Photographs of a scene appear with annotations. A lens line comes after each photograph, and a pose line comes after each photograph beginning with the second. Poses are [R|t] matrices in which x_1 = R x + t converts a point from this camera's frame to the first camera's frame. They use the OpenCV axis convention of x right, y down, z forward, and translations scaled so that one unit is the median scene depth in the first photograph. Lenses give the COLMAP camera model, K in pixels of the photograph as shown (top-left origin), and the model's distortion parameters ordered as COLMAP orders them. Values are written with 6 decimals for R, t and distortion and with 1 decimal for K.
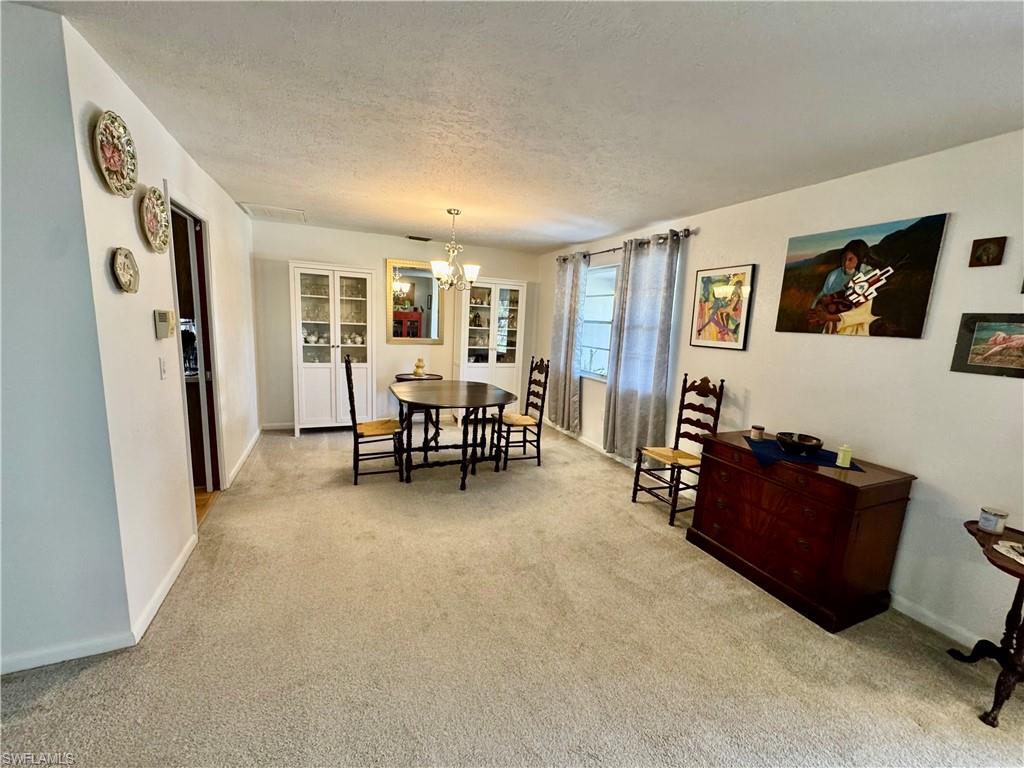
lens RADIAL K [[410.6, 0, 509.3], [0, 410.6, 385.3], [0, 0, 1]] dist [-0.000834, -0.000403]
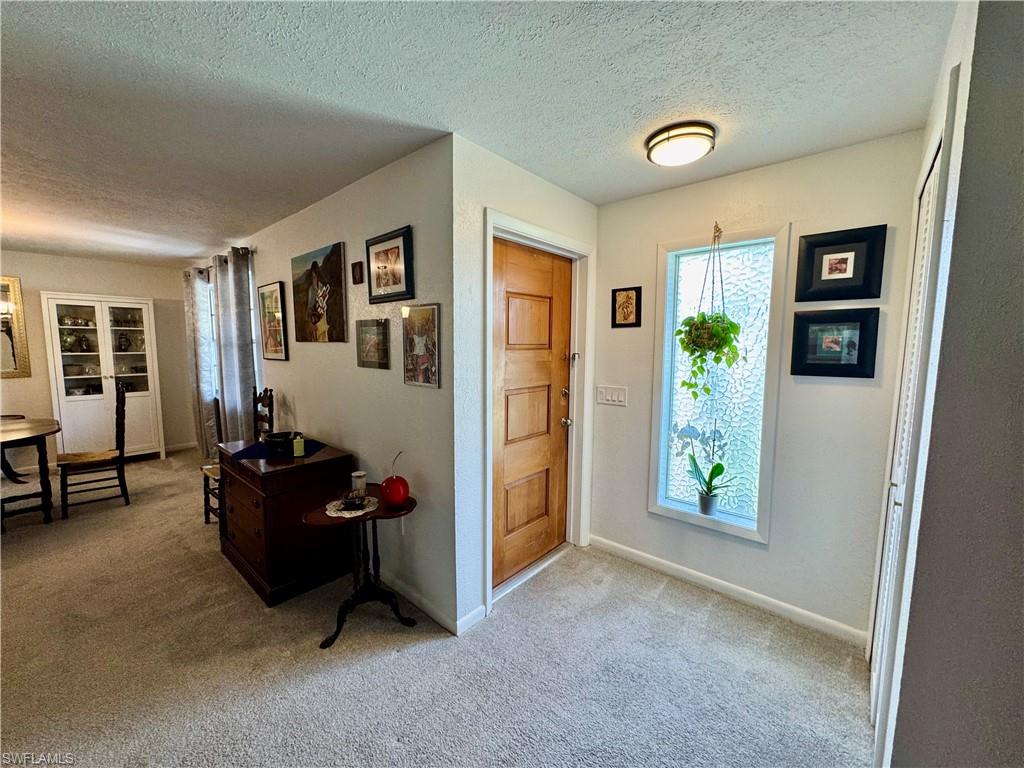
lens RADIAL K [[410.6, 0, 509.9], [0, 410.6, 383.0], [0, 0, 1]] dist [-0.000834, -0.000403]
pose [[0.902099, -0.085243, 0.423026, 0.562074], [0.107017, 0.993865, -0.027940, 0.058855], [-0.418049, 0.070476, 0.905687, -0.191138]]
